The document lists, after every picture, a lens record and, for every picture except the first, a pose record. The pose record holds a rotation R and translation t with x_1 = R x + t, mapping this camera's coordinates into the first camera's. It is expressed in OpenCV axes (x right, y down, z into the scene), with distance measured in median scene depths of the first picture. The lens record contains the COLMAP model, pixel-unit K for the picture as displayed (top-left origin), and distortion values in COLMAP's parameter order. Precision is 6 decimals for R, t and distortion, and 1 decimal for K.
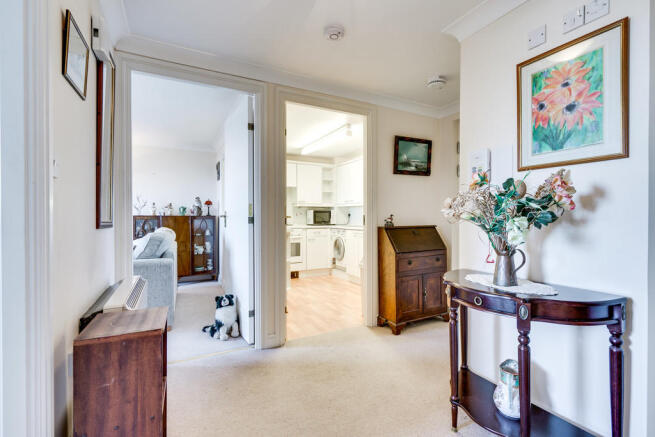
lens RADIAL K [[308.4, 0, 328.8], [0, 308.4, 216.8], [0, 0, 1]] dist [0.003541, 0.000697]
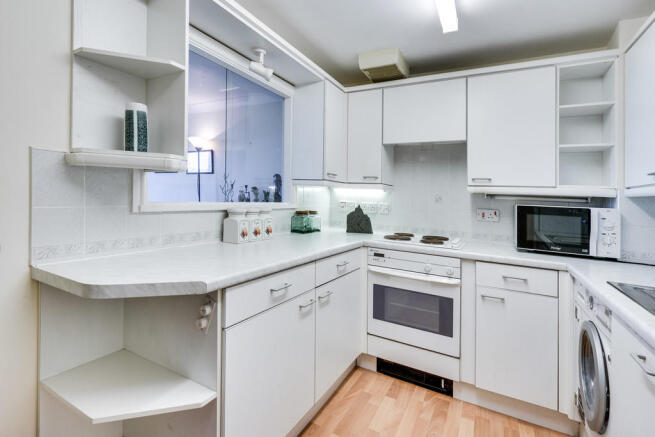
lens RADIAL K [[308.4, 0, 340.6], [0, 308.4, 193.5], [0, 0, 1]] dist [0.003541, 0.000697]
pose [[0.595489, 0.014958, -0.803224, 0.099086], [-0.040545, 0.999112, -0.011453, -0.022322], [0.802339, 0.039387, 0.595567, 0.645742]]
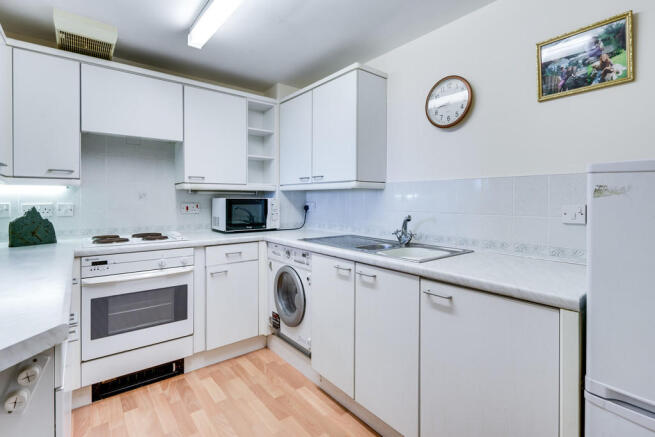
lens RADIAL K [[308.4, 0, 322.6], [0, 308.4, 194.6], [0, 0, 1]] dist [0.003541, 0.000697]
pose [[0.978839, 0.003237, 0.204607, -0.006745], [-0.000885, 0.999933, -0.011584, -0.021597], [-0.204630, 0.011158, 0.978776, 0.551403]]
